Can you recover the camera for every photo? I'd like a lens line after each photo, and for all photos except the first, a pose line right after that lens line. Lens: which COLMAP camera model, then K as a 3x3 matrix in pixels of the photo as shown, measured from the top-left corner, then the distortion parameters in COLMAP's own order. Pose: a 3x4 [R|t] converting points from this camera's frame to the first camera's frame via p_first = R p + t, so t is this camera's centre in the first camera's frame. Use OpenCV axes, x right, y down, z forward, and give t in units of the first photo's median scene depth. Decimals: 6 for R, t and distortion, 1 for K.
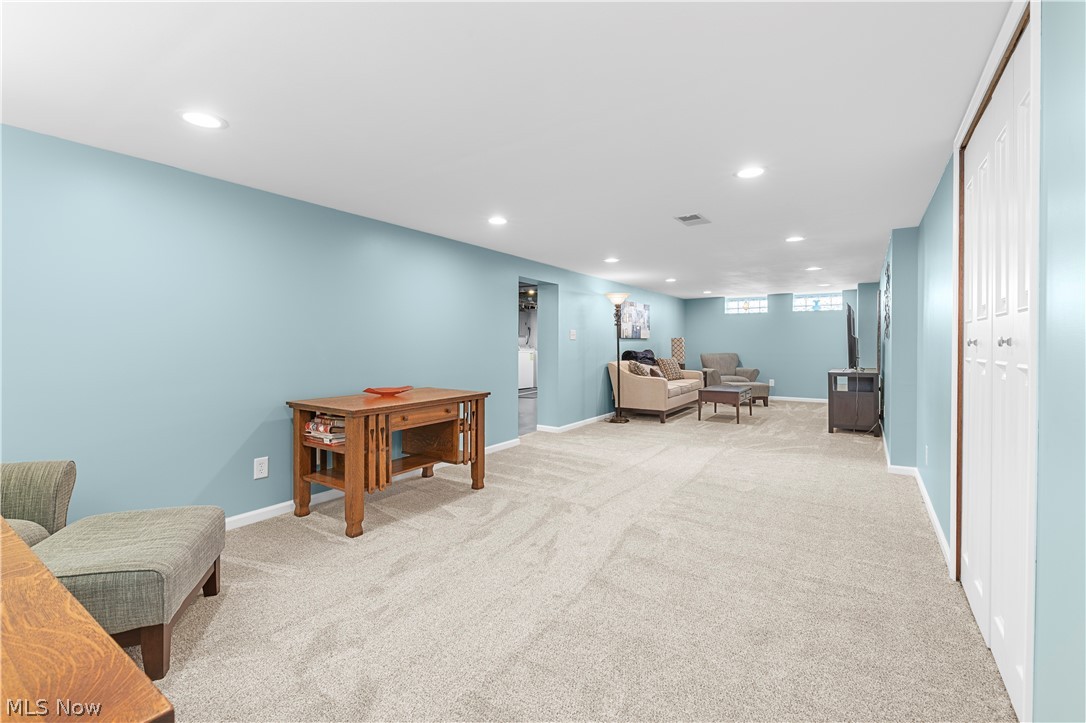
lens RADIAL K [[475.8, 0, 537.4], [0, 475.8, 351.8], [0, 0, 1]] dist [0.000108, -0.000142]
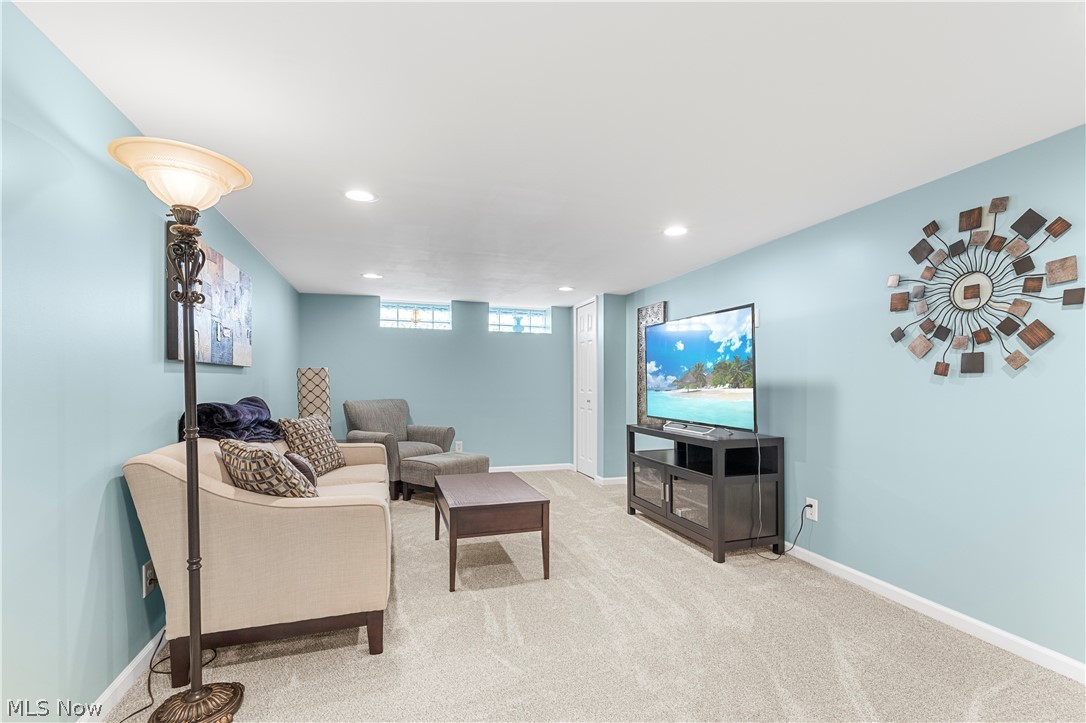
lens RADIAL K [[477.4, 0, 545.4], [0, 477.4, 395.4], [0, 0, 1]] dist [-0.000272, -0.000103]
pose [[0.594384, -0.019703, 0.803940, 0.067383], [0.010524, 0.999805, 0.016723, -0.009502], [-0.804113, -0.001479, 0.594475, 0.569200]]
